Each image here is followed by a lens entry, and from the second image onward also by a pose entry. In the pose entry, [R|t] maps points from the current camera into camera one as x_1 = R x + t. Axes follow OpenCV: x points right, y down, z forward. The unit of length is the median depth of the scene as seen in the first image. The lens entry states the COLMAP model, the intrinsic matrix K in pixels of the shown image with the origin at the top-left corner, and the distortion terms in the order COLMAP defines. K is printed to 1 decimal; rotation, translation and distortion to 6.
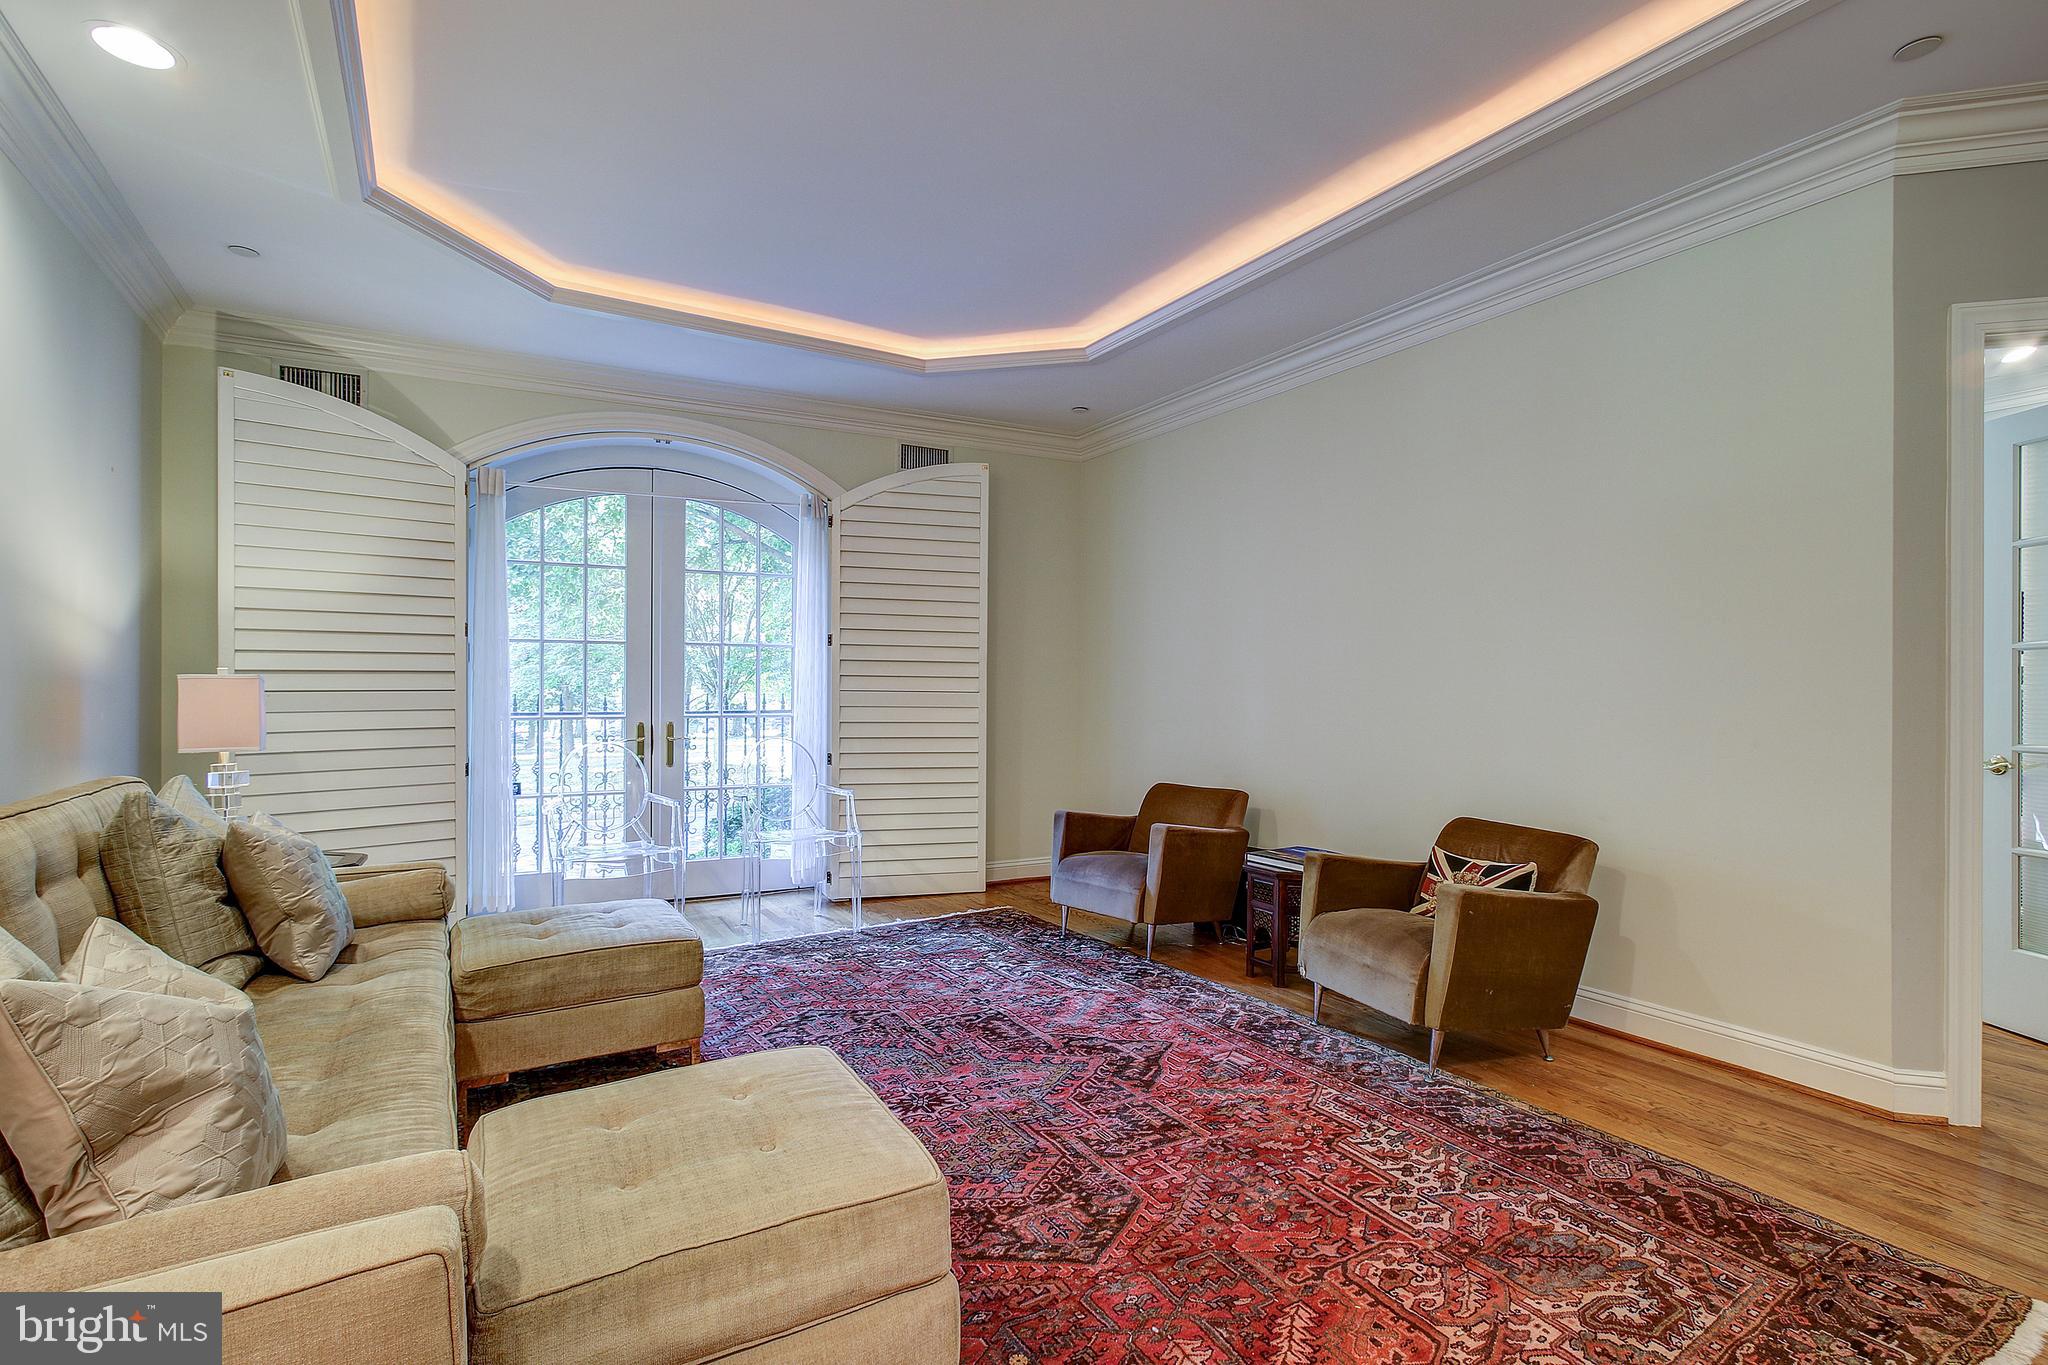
lens RADIAL K [[944.1, 0, 1036.0], [0, 944.1, 695.5], [0, 0, 1]] dist [-0.009389, 0.000882]
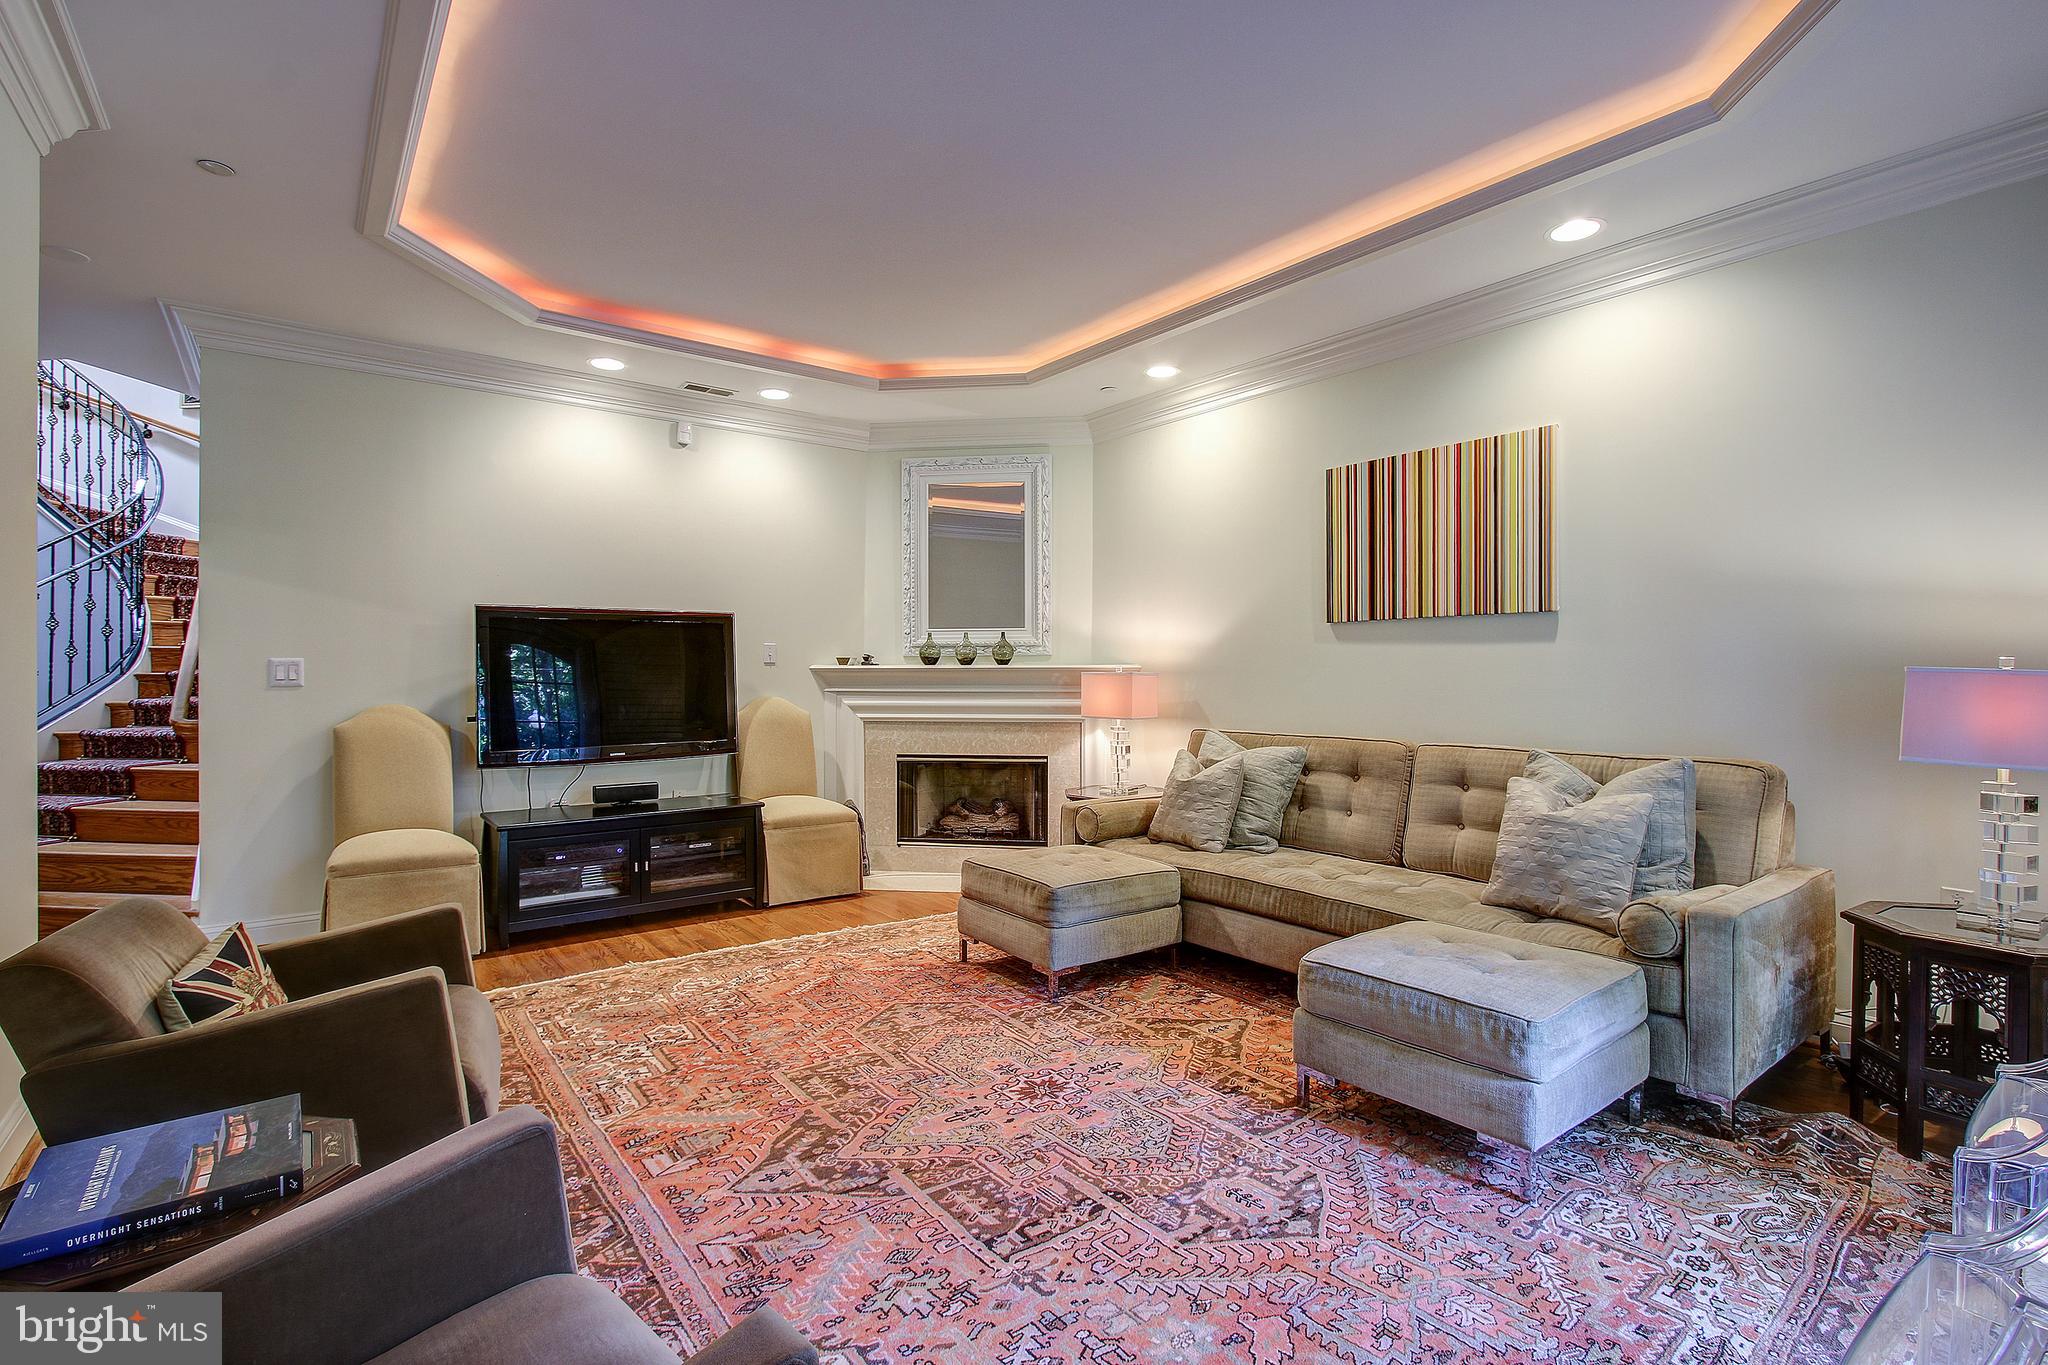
lens RADIAL K [[943.6, 0, 1034.2], [0, 943.6, 678.7], [0, 0, 1]] dist [-0.024180, 0.006543]
pose [[-0.994352, -0.004307, -0.106044, -0.004800], [-0.005186, 0.999954, 0.008018, -0.014867], [0.106004, 0.008523, -0.994329, 1.728987]]
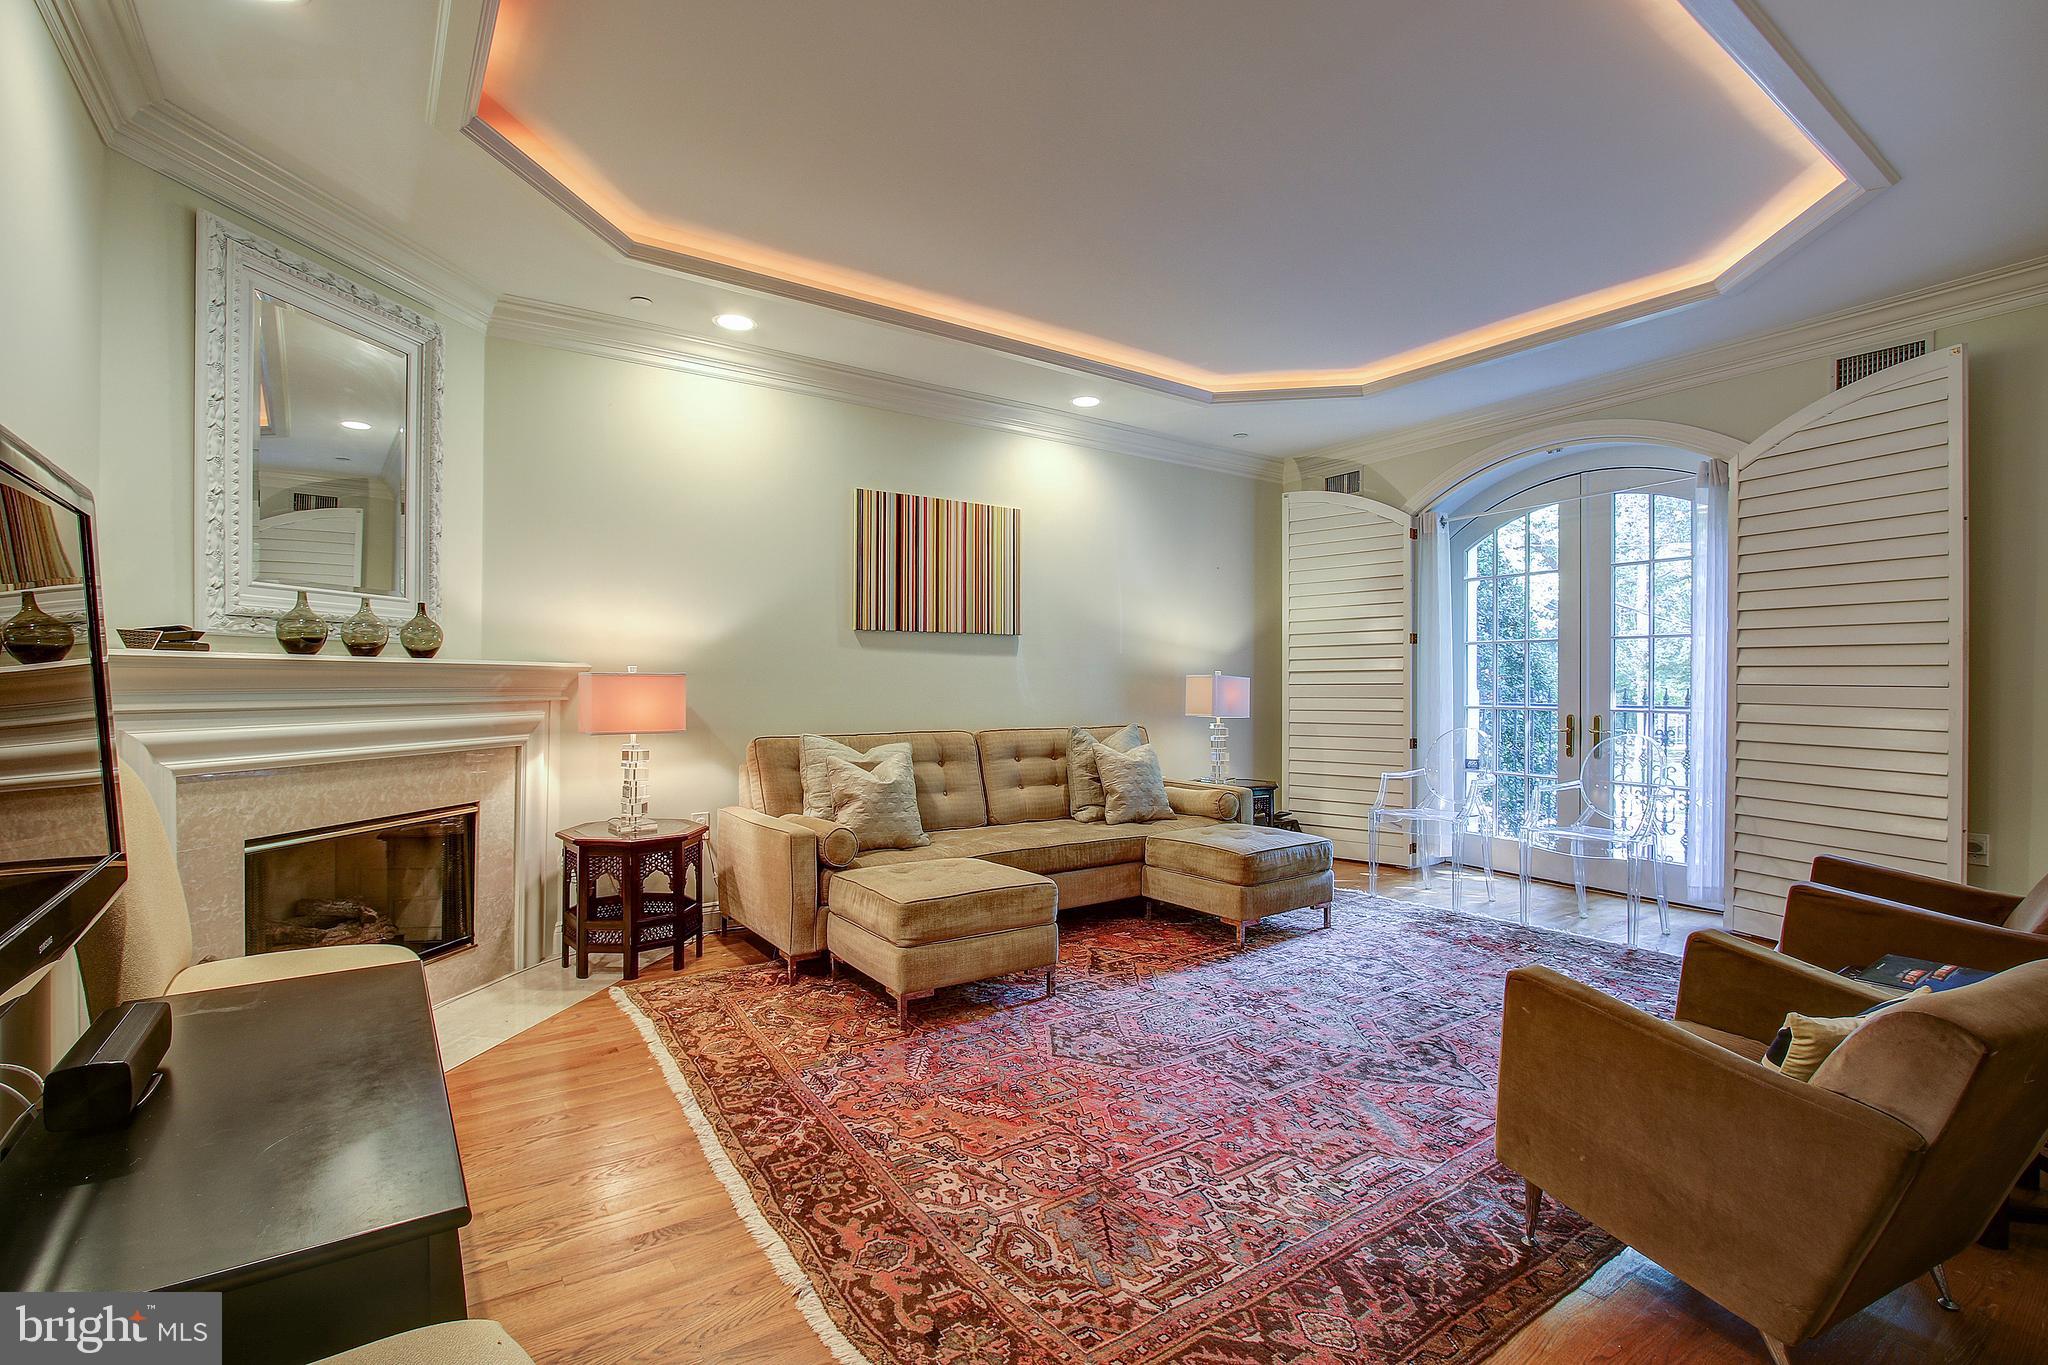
lens RADIAL K [[944.1, 0, 1036.0], [0, 944.1, 695.5], [0, 0, 1]] dist [-0.009389, 0.000882]
pose [[0.069580, 0.010445, -0.997522, 0.984957], [-0.006468, 0.999929, 0.010019, 0.001035], [0.997555, 0.005755, 0.069642, 0.534964]]
